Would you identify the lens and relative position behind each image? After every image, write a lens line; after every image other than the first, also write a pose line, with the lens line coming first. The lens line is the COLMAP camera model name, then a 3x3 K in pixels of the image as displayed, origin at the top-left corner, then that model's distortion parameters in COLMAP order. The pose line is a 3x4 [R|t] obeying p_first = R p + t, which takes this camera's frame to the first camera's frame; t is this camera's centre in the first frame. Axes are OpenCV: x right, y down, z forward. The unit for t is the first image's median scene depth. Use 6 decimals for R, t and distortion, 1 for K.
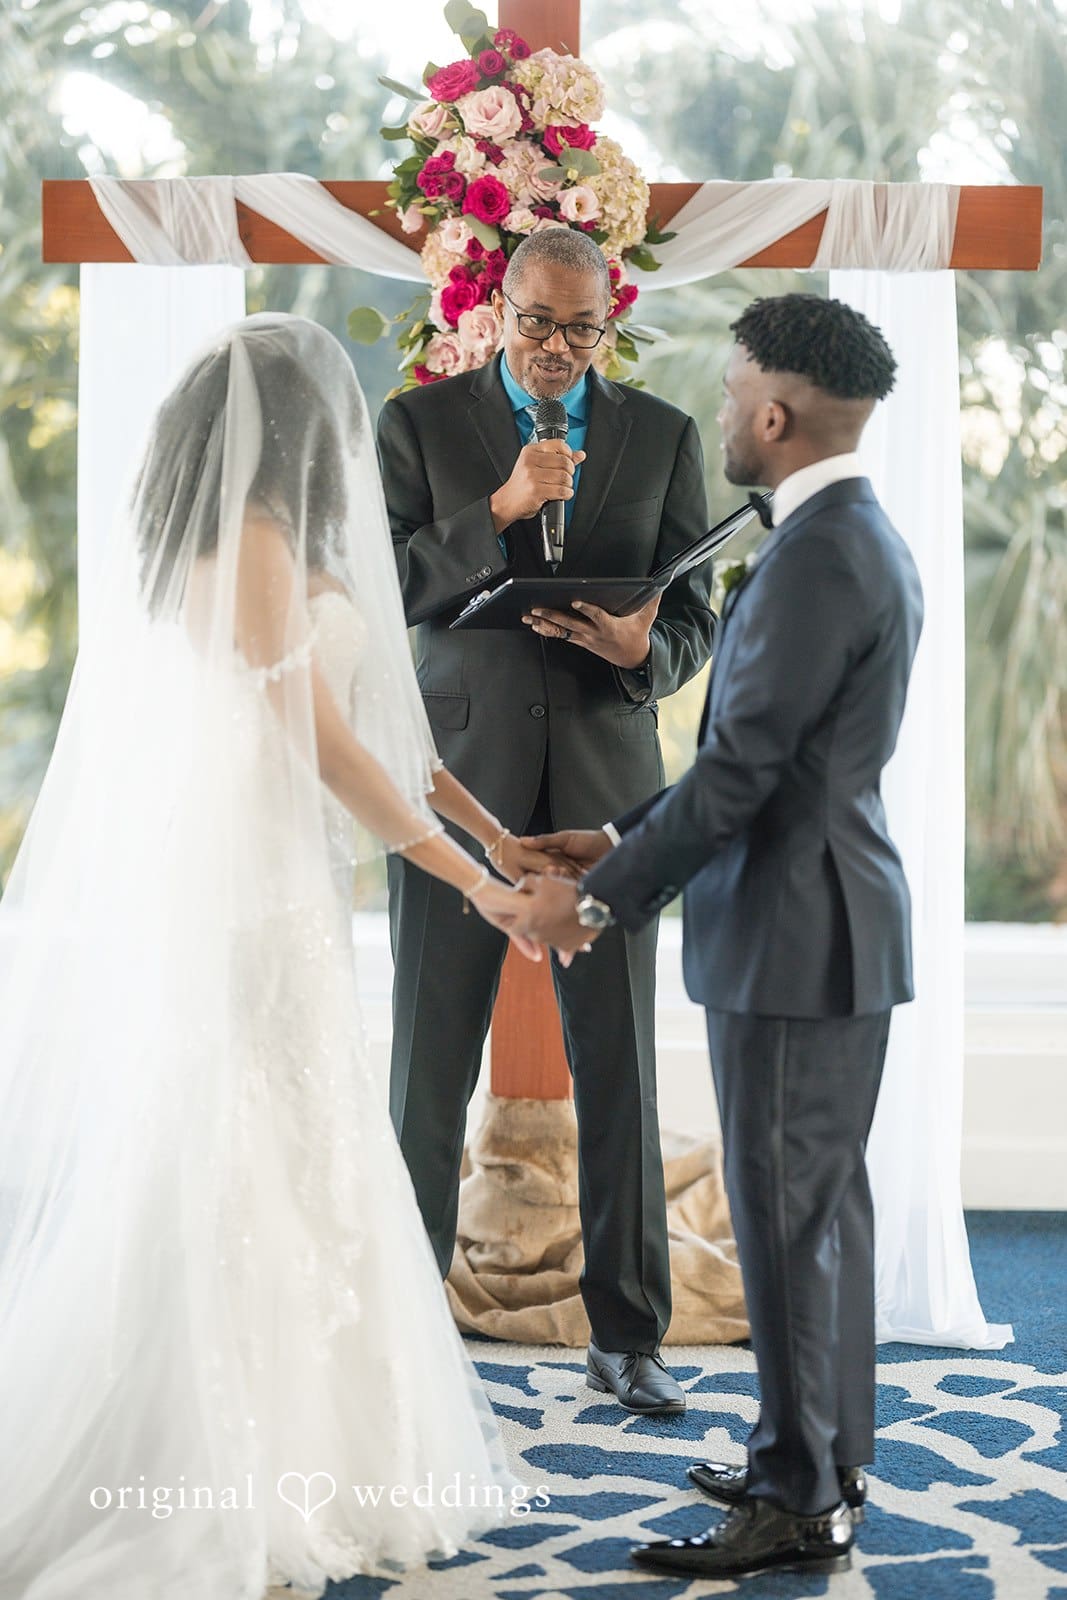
lens RADIAL K [[6430.2, 0, 533.5], [0, 6430.2, 800.0], [0, 0, 1]] dist [0.050158, -1.987846]
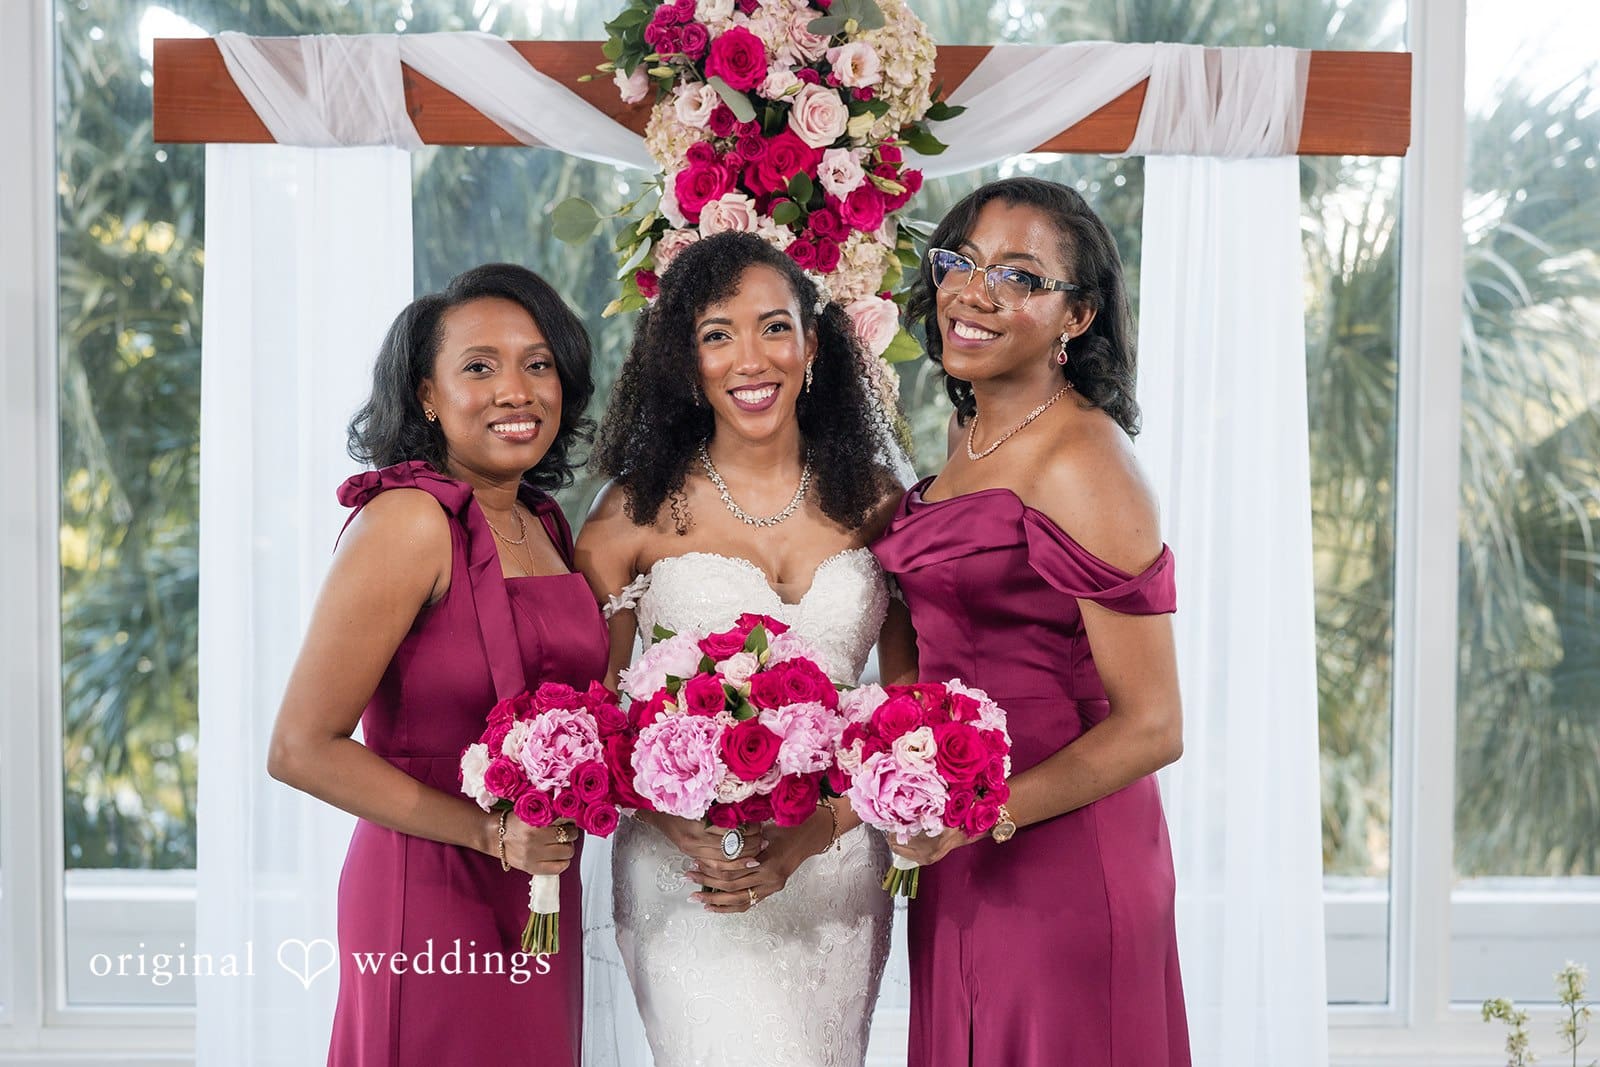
lens RADIAL K [[3517.5, 0, 800.0], [0, 3517.5, 533.5], [0, 0, 1]] dist [-0.050613, 0.188528]
pose [[0.991428, -0.005883, 0.130524, -0.055473], [0.007240, 0.999925, -0.009926, -0.031252], [-0.130456, 0.010786, 0.991395, 0.574381]]
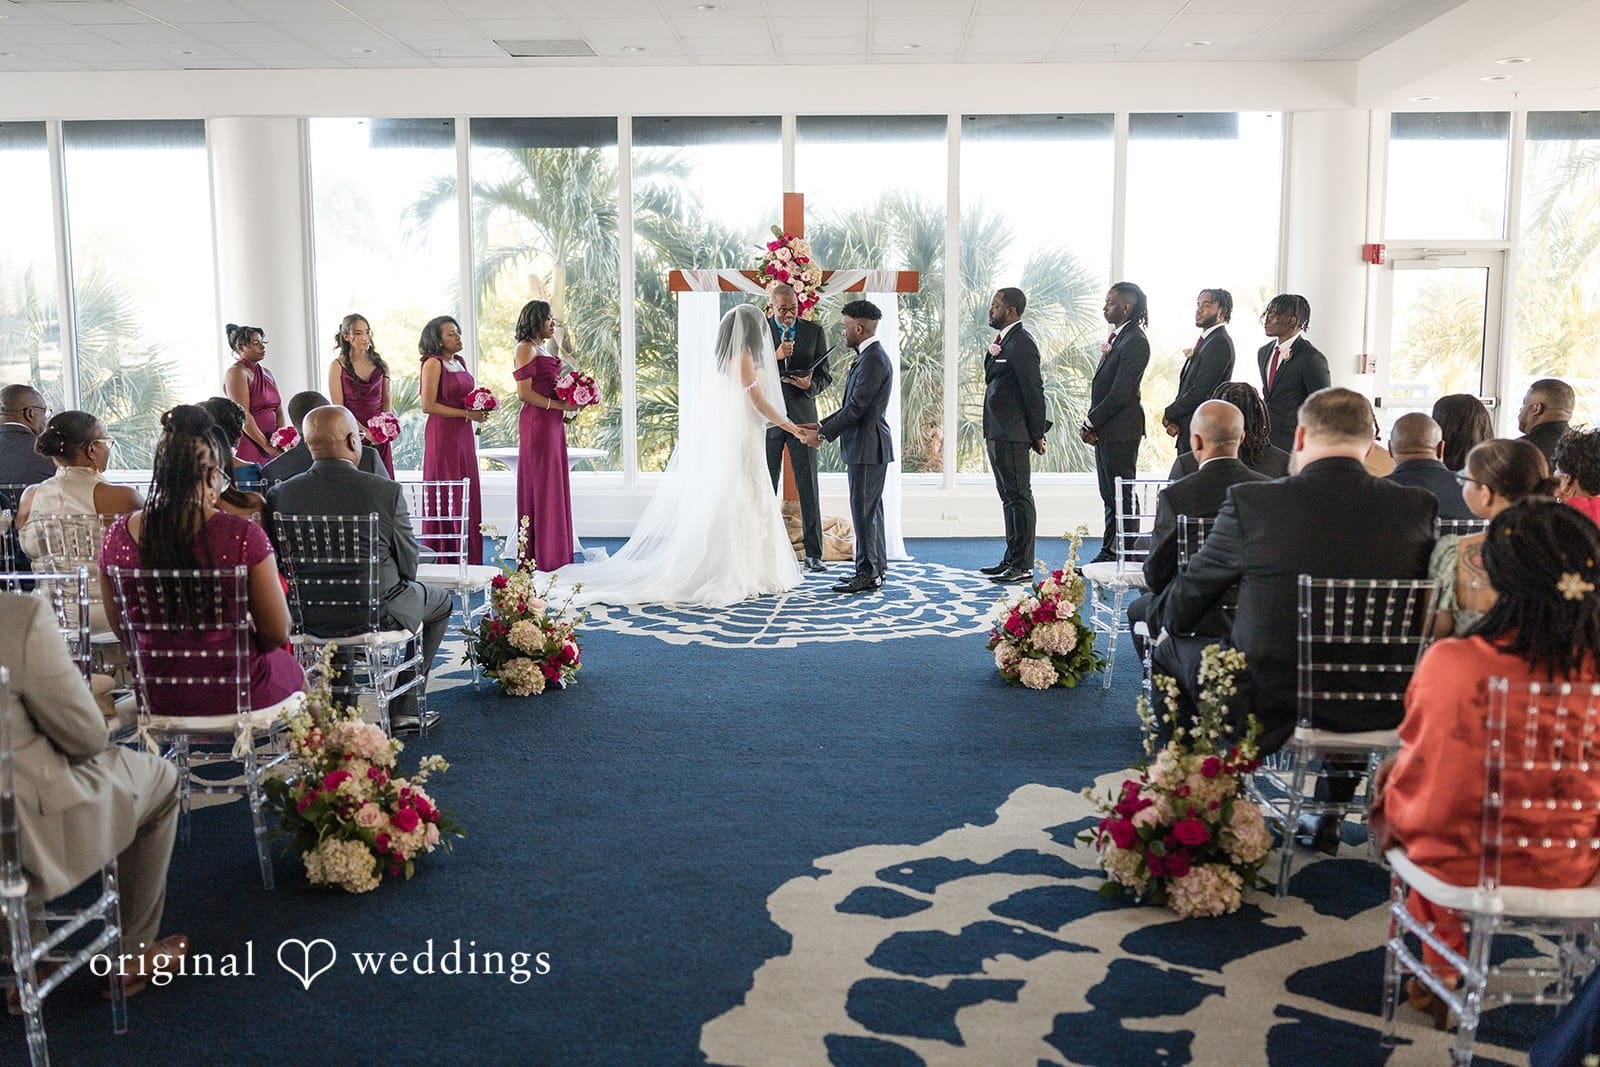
lens RADIAL K [[6430.2, 0, 800.0], [0, 6430.2, 533.5], [0, 0, 1]] dist [0.050158, -1.987846]
pose [[0.998019, -0.006264, 0.062606, -0.250690], [0.008511, 0.999327, -0.035688, 0.213688], [-0.062340, 0.036151, 0.997400, -3.034182]]
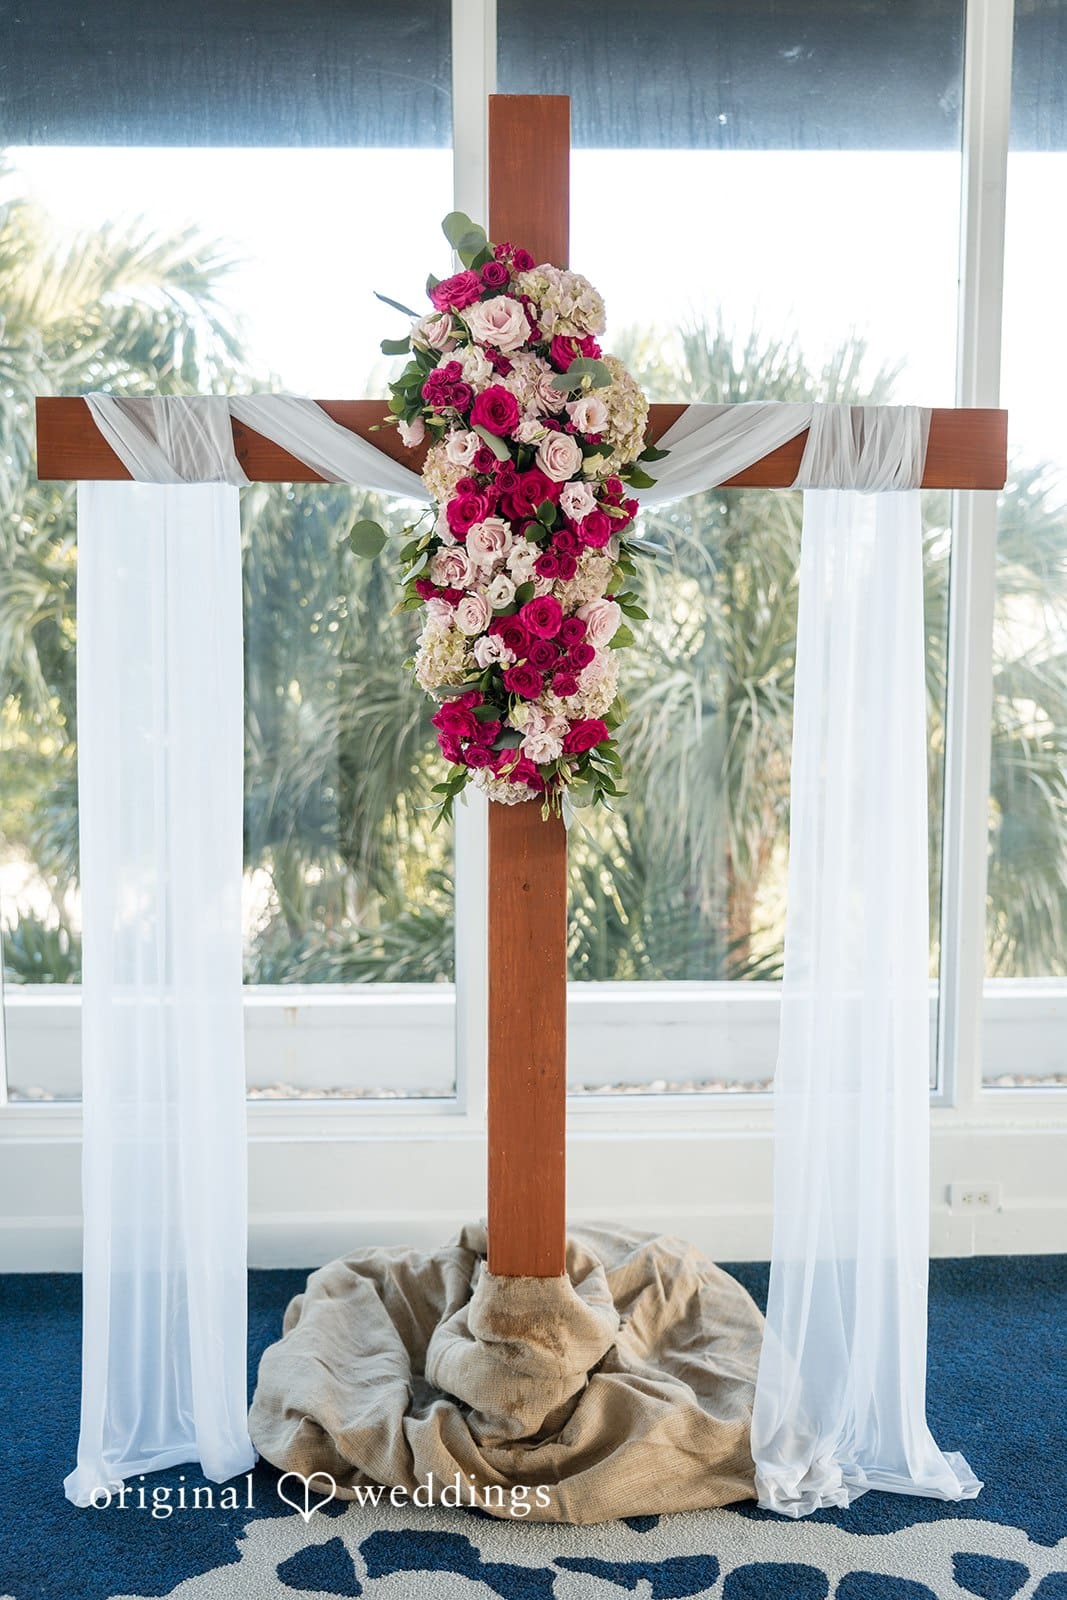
lens RADIAL K [[1782.5, 0, 524.9], [0, 1782.5, 758.1], [0, 0, 1]] dist [0.005906, -0.006325]
pose [[0.986658, -0.016327, 0.161986, -0.047854], [0.013829, 0.999768, 0.016541, -0.044223], [-0.162218, -0.014081, 0.986654, 0.725244]]
